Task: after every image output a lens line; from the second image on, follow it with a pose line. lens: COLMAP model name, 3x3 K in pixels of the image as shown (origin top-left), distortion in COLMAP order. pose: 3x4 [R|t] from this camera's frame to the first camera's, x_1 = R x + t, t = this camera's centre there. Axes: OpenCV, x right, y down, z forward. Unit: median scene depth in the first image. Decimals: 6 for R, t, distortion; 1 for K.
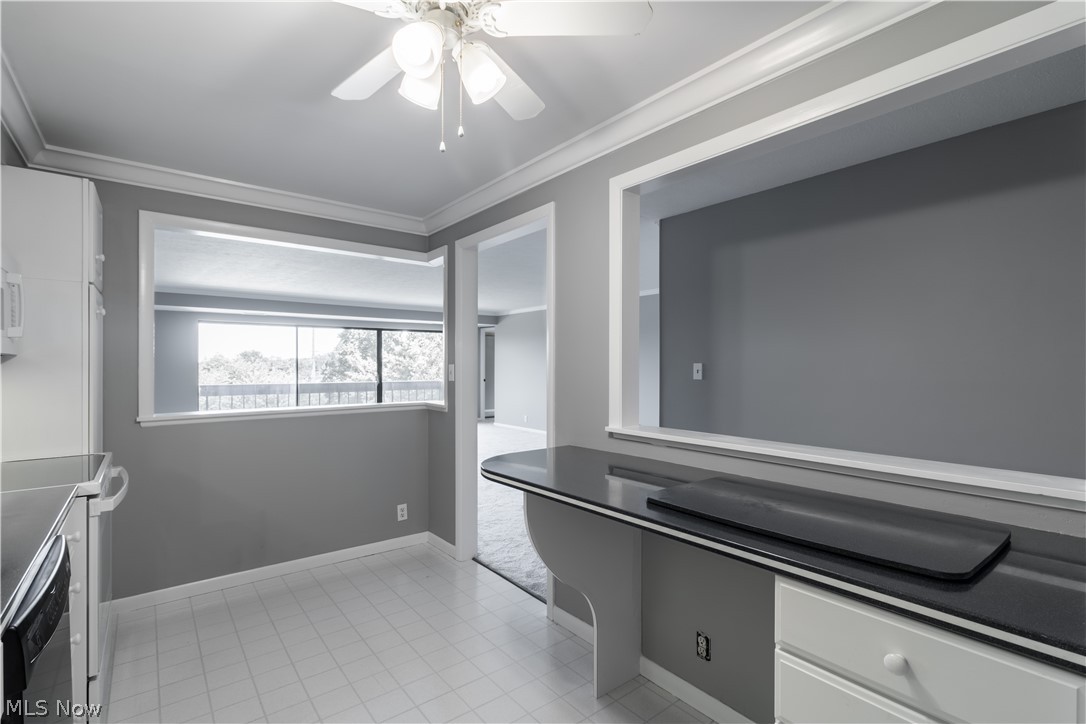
lens RADIAL K [[500.8, 0, 543.0], [0, 500.8, 362.0], [0, 0, 1]] dist [0.000386, 0.000031]
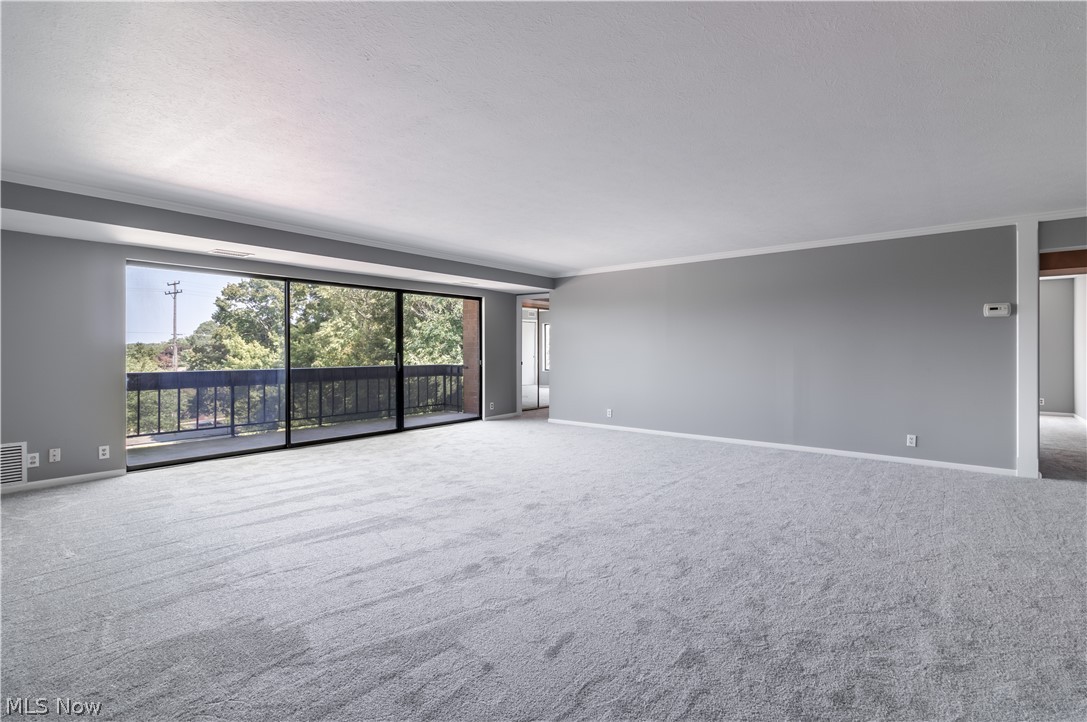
lens RADIAL K [[507.5, 0, 555.9], [0, 507.5, 346.3], [0, 0, 1]] dist [-0.000321, -0.000014]
pose [[0.976602, -0.000144, 0.215054, -0.251178], [0.000467, 0.999999, -0.001450, 0.012615], [-0.215054, 0.001516, 0.976601, 0.244361]]
